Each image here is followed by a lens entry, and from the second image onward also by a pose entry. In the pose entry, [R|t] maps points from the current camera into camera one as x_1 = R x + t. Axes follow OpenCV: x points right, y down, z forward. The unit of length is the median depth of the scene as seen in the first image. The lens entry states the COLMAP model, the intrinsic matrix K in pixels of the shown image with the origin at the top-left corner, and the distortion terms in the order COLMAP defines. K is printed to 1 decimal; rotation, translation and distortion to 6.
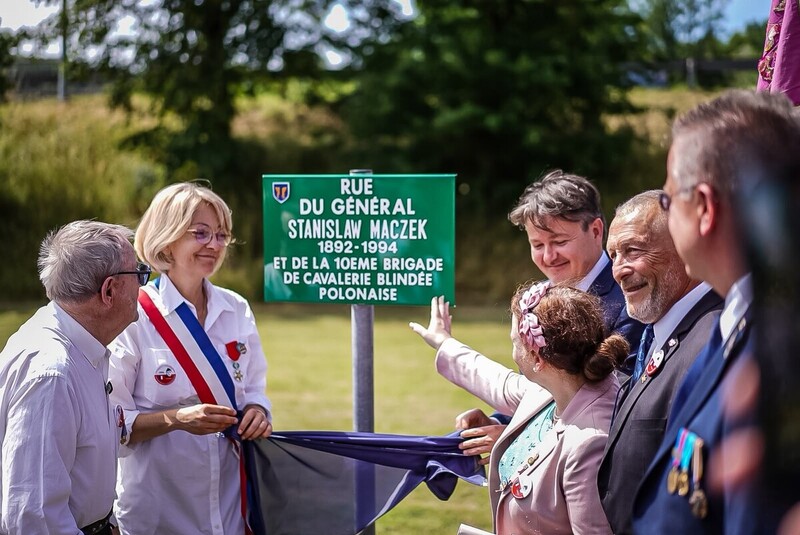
lens RADIAL K [[1424.7, 0, 400.0], [0, 1424.7, 267.5], [0, 0, 1]] dist [0.017026, -0.170206]
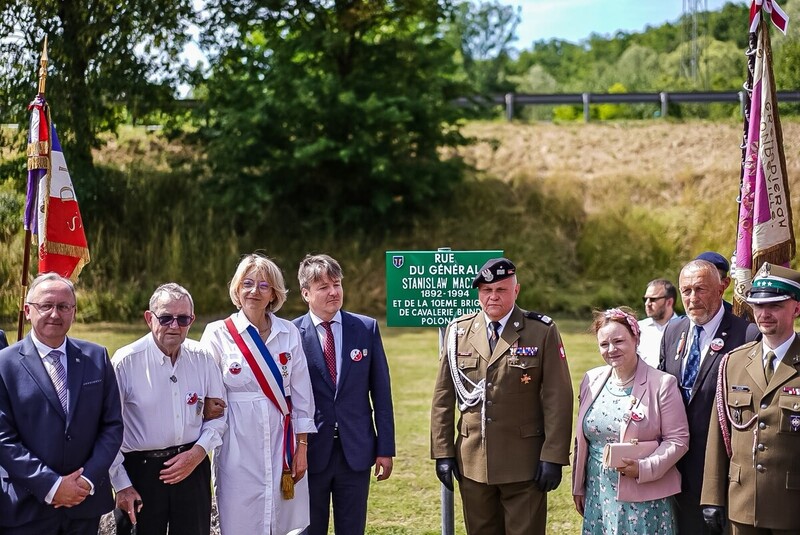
lens RADIAL K [[1424.7, 0, 400.0], [0, 1424.7, 267.5], [0, 0, 1]] dist [0.017026, -0.170206]
pose [[0.988780, -0.016118, 0.148506, -0.334508], [0.016856, 0.999851, -0.003713, -0.039908], [-0.148424, 0.006174, 0.988905, -0.677036]]
